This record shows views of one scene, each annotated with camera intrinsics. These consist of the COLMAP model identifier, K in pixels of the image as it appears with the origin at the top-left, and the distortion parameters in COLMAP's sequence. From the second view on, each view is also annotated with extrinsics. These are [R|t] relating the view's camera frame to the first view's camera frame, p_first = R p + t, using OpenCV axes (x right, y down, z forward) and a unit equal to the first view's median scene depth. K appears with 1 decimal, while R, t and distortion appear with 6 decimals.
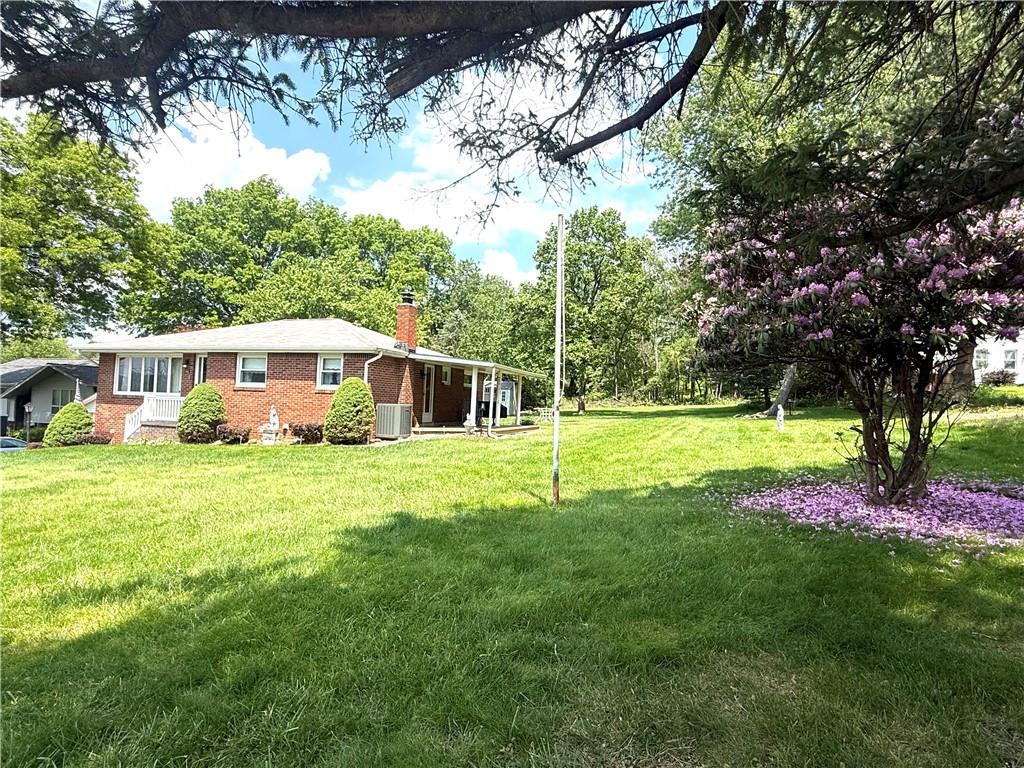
lens RADIAL K [[554.9, 0, 510.3], [0, 554.9, 381.9], [0, 0, 1]] dist [0.004802, 0.005882]
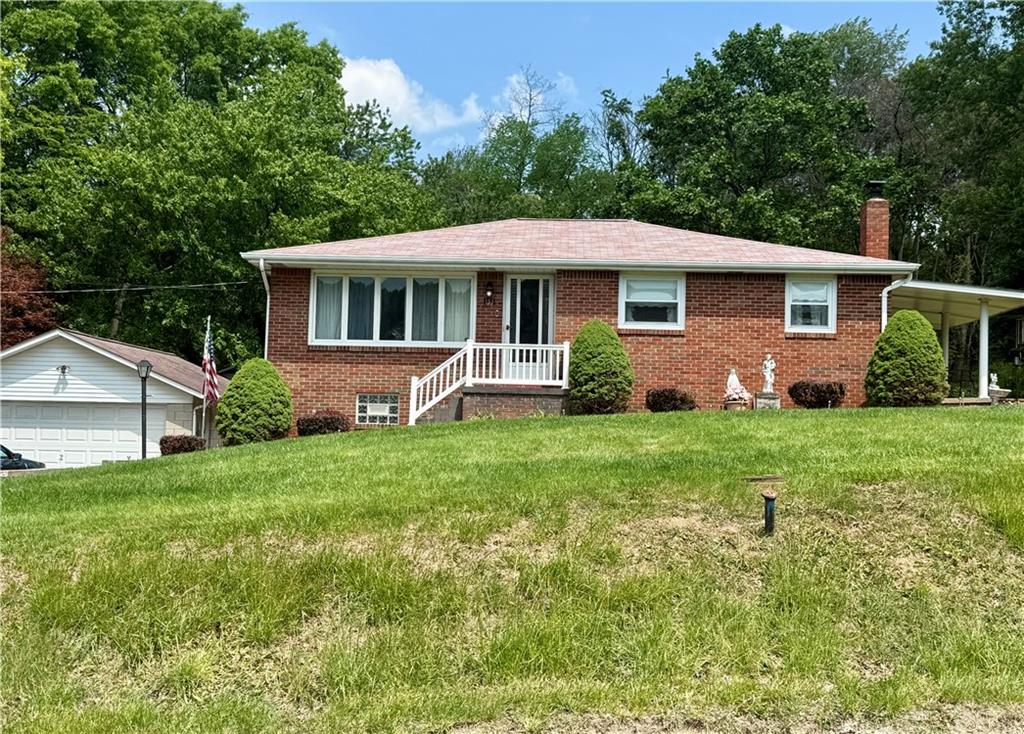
lens RADIAL K [[1280.1, 0, 511.3], [0, 1280.1, 365.0], [0, 0, 1]] dist [0.027673, 0.000000]
pose [[0.962260, 0.005662, 0.272072, -0.847487], [-0.001793, 0.999894, -0.014467, 0.058307], [-0.272125, 0.013433, 0.962168, -0.237780]]
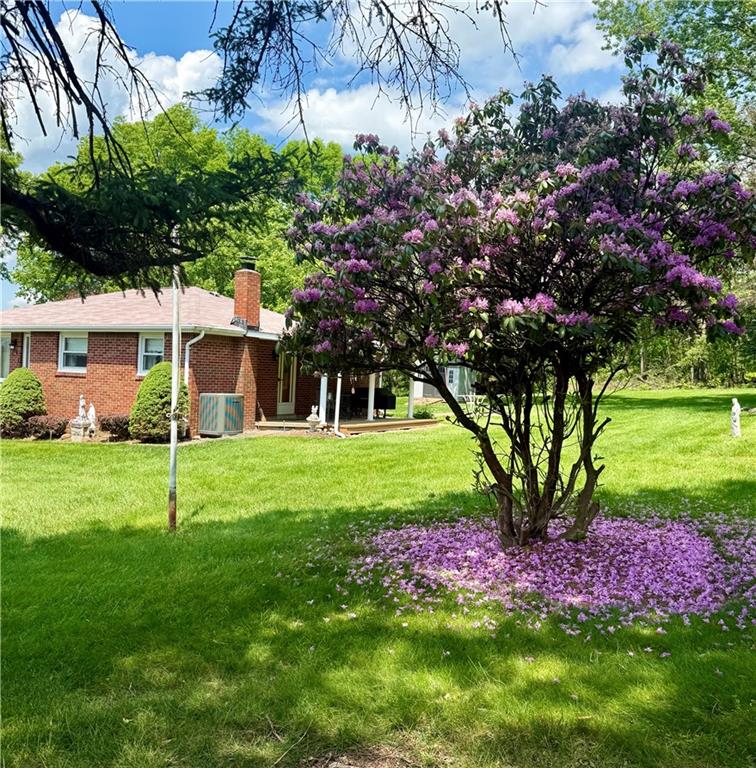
lens RADIAL K [[744.4, 0, 368.4], [0, 744.4, 361.0], [0, 0, 1]] dist [0.076211, 0.000000]
pose [[0.976966, -0.003251, -0.213369, 0.194439], [0.006099, 0.999901, 0.012692, -0.017307], [0.213307, -0.013701, 0.976889, -0.030685]]
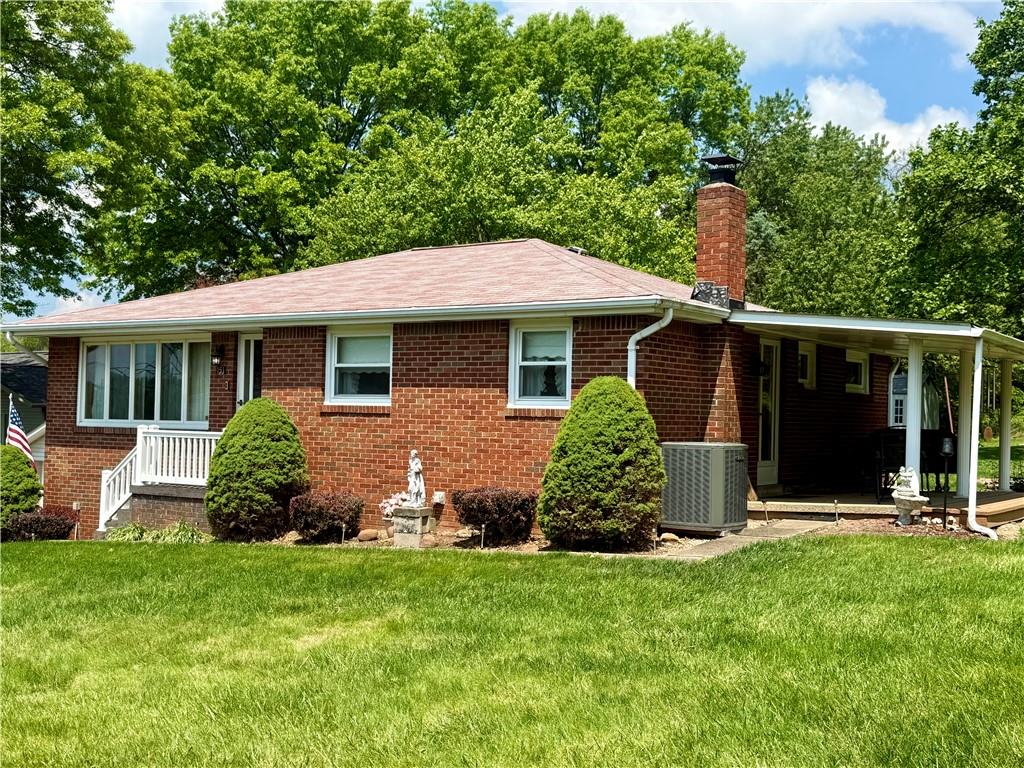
lens RADIAL K [[1206.5, 0, 514.1], [0, 1206.5, 385.0], [0, 0, 1]] dist [0.120747, 0.000000]
pose [[0.961407, -0.023704, -0.274107, -0.083384], [0.025087, 0.999684, 0.001540, -0.004159], [0.273984, -0.008357, 0.961698, 0.120767]]
